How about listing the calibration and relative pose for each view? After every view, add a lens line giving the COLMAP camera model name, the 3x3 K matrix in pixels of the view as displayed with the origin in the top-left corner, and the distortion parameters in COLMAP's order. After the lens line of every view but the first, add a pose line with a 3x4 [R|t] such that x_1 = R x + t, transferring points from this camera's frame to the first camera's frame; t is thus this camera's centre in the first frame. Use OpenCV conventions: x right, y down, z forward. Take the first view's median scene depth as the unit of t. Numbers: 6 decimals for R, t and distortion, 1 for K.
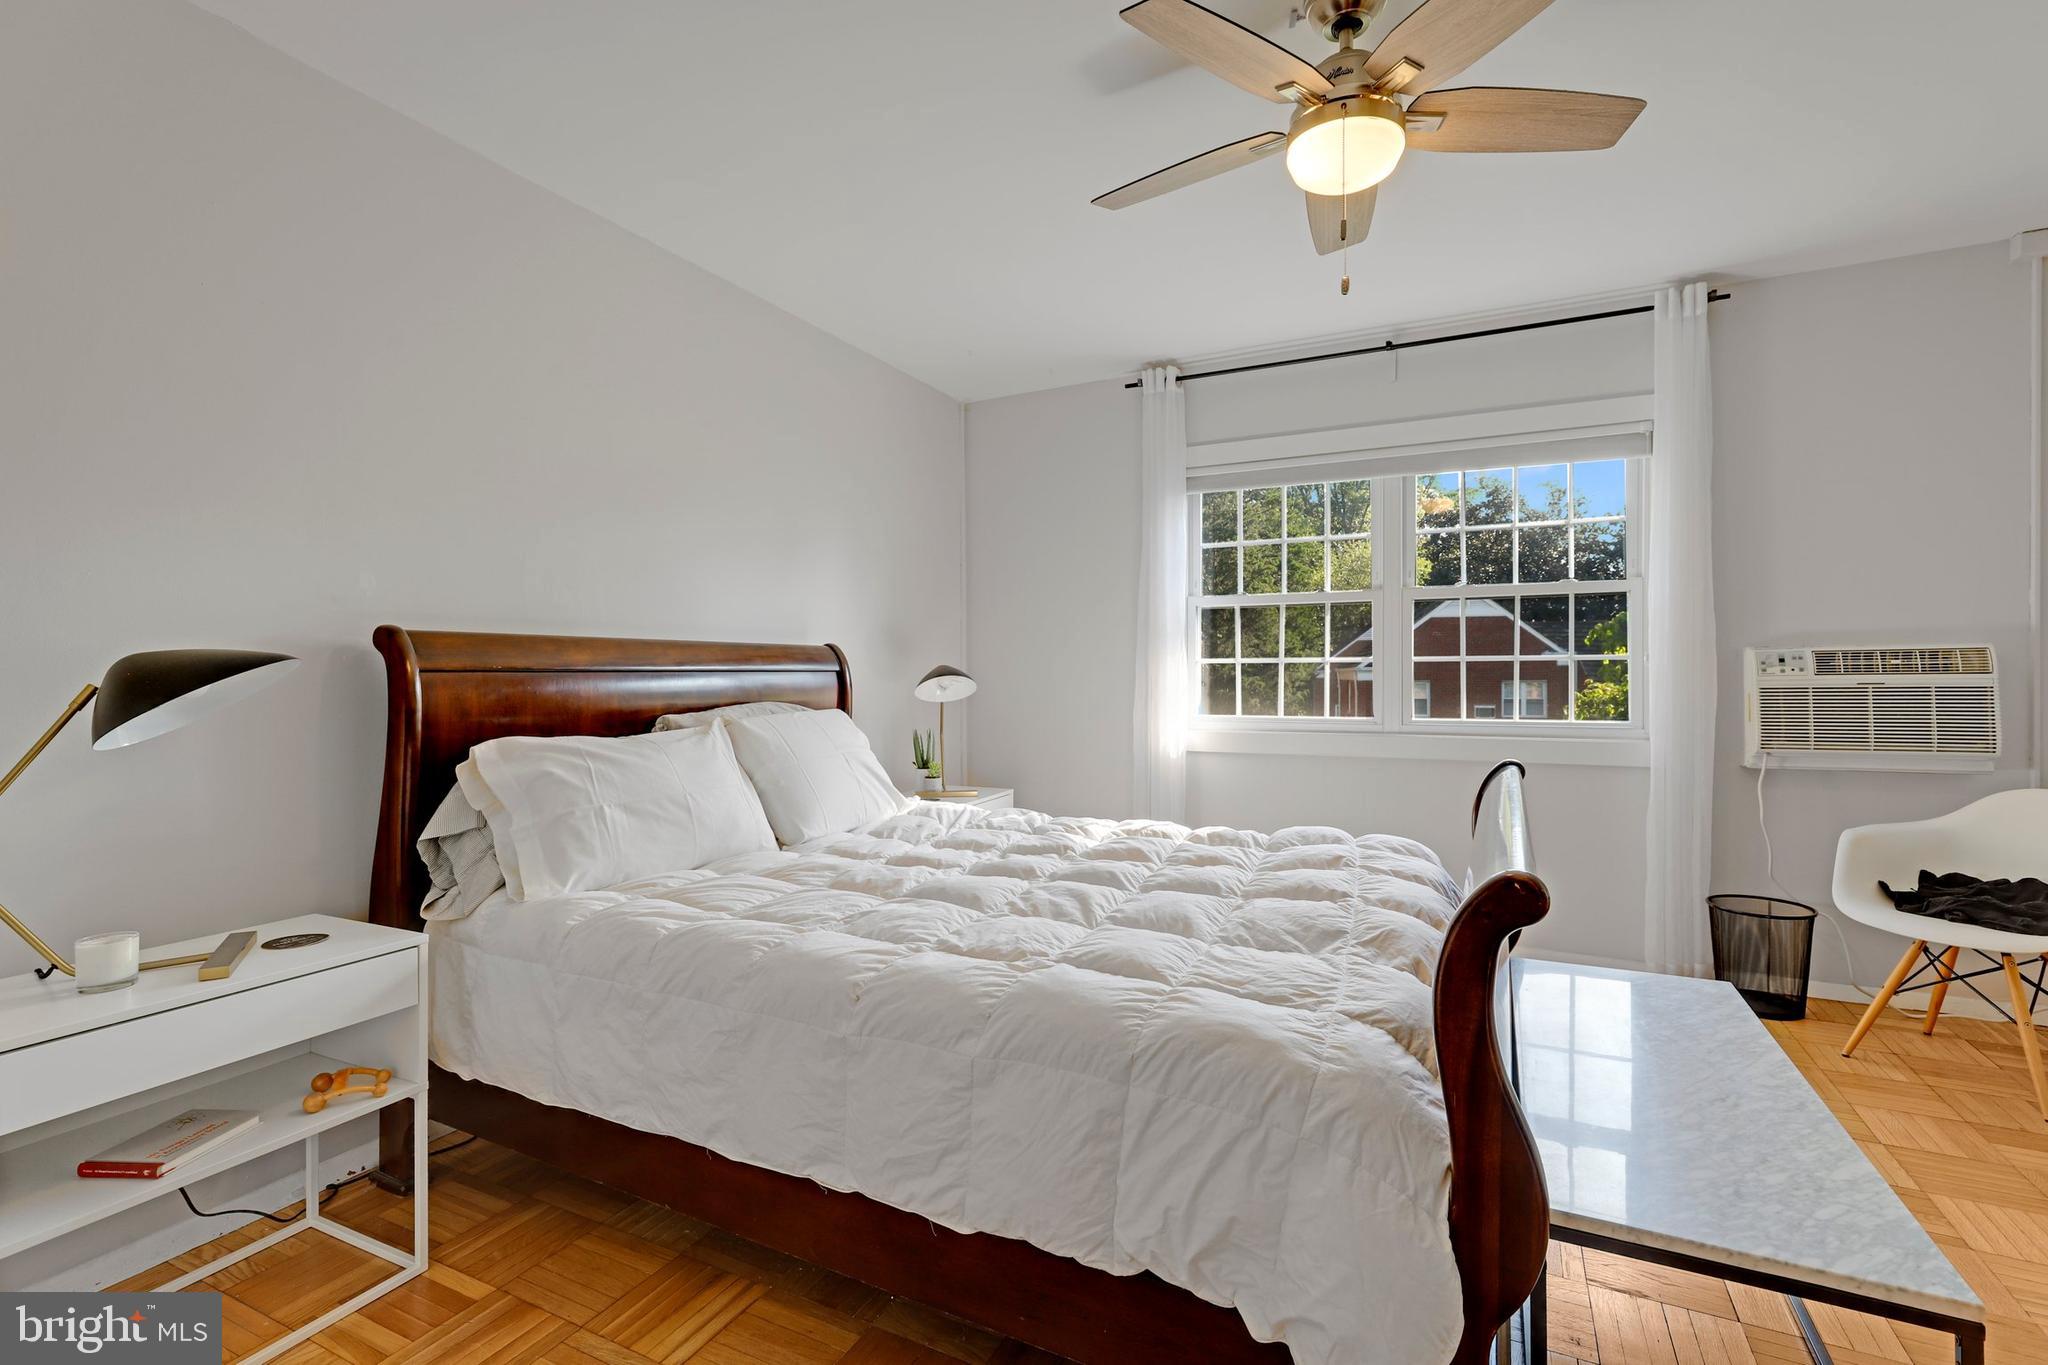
lens RADIAL K [[926.5, 0, 1028.5], [0, 926.5, 685.5], [0, 0, 1]] dist [0.002845, -0.000240]
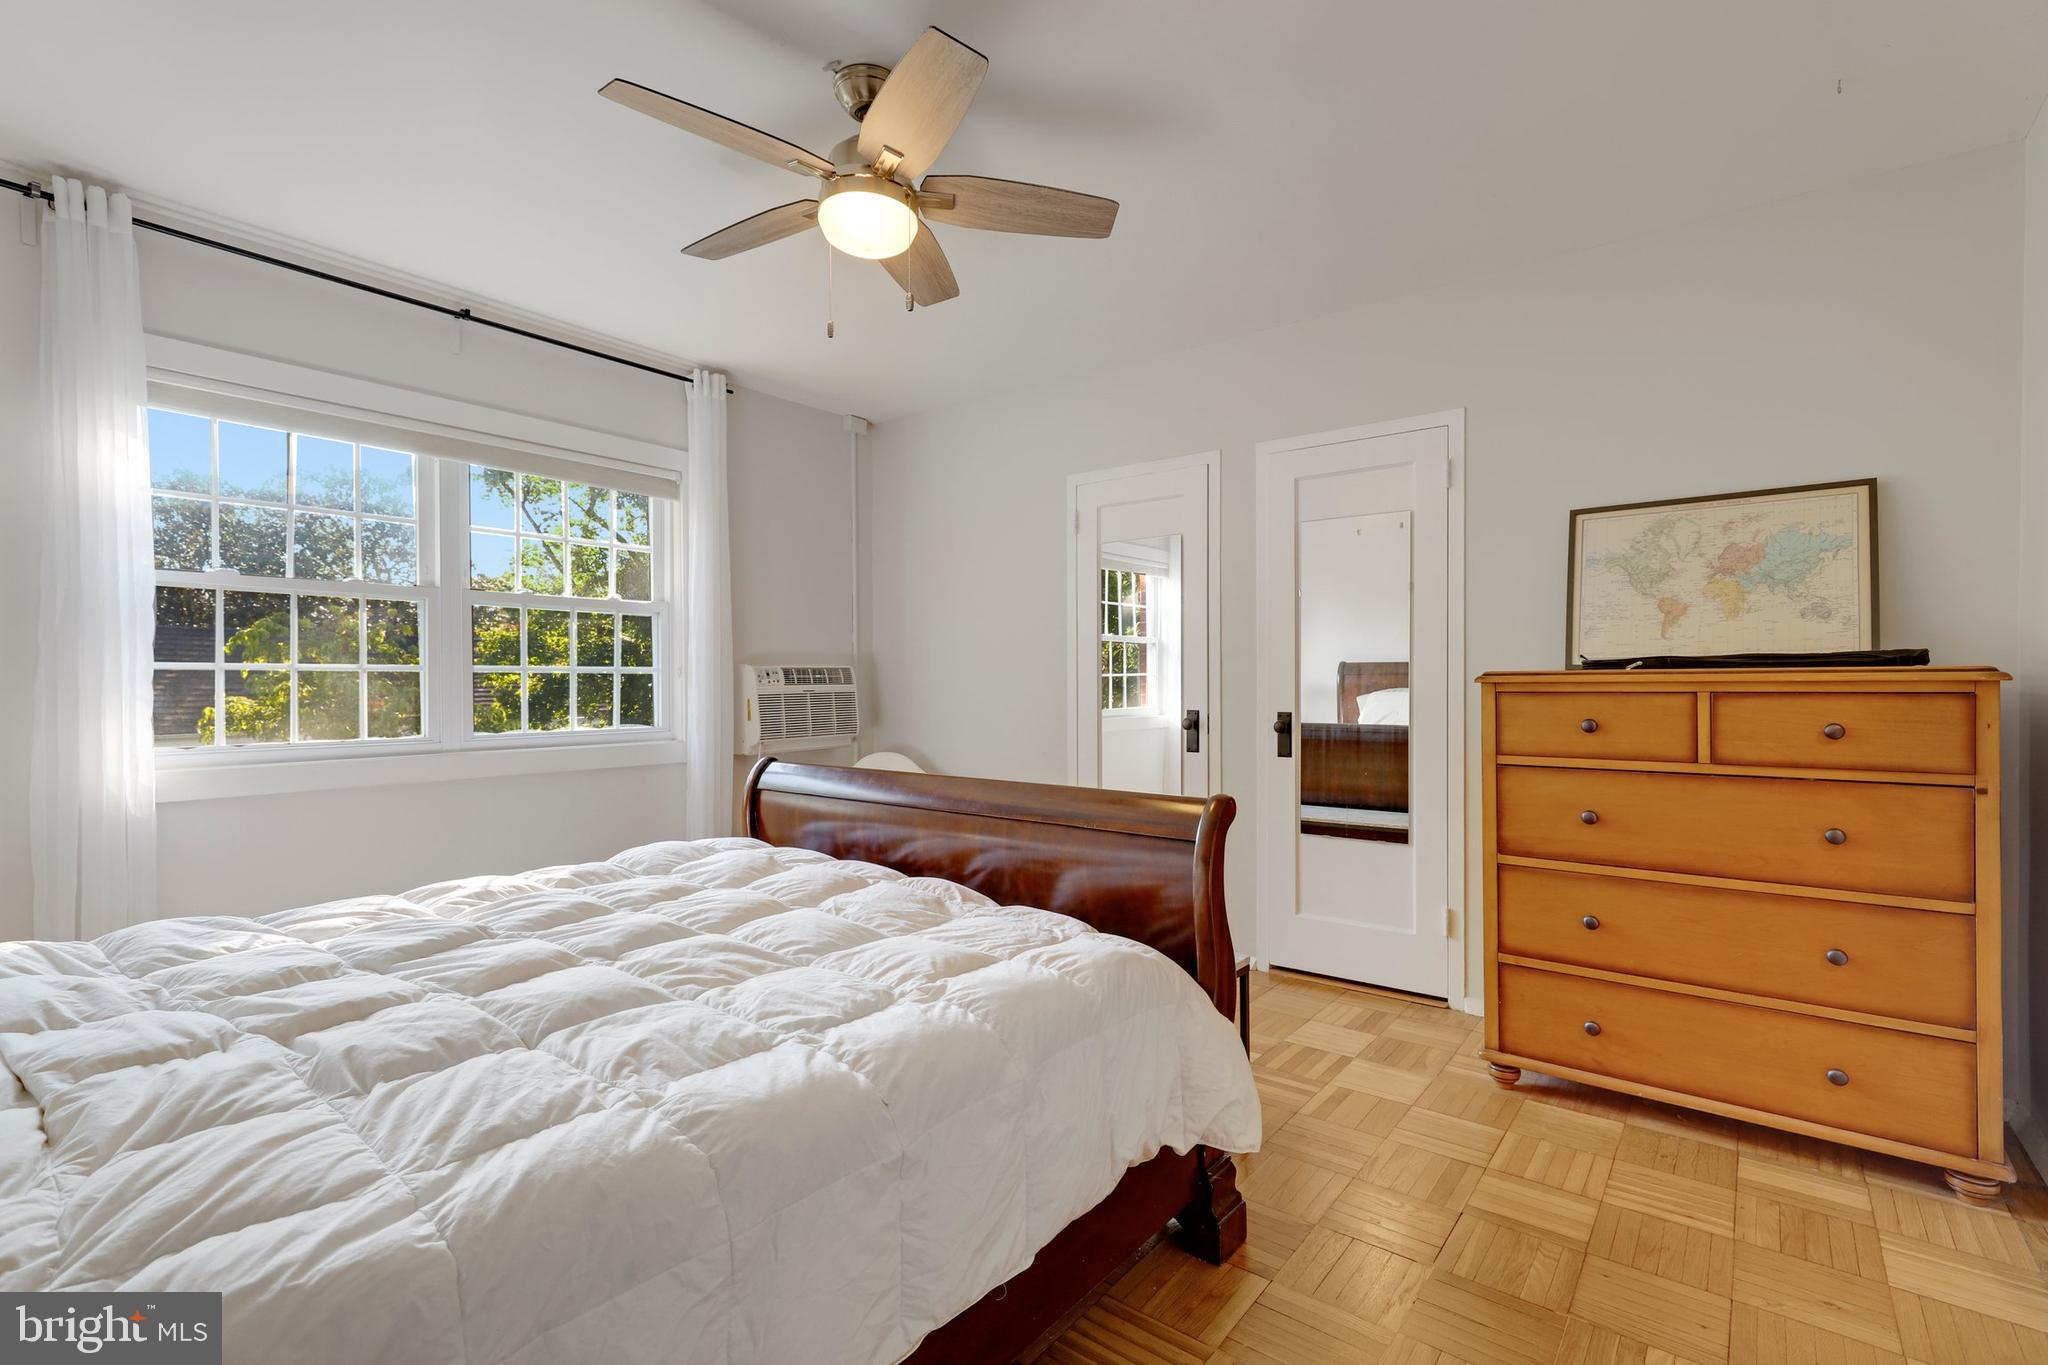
lens RADIAL K [[926.5, 0, 1028.5], [0, 926.5, 685.5], [0, 0, 1]] dist [0.002845, -0.000240]
pose [[0.203457, 0.000817, 0.979084, -0.447611], [0.012921, 0.999910, -0.003520, -0.000938], [-0.978999, 0.013366, 0.203428, 0.356681]]
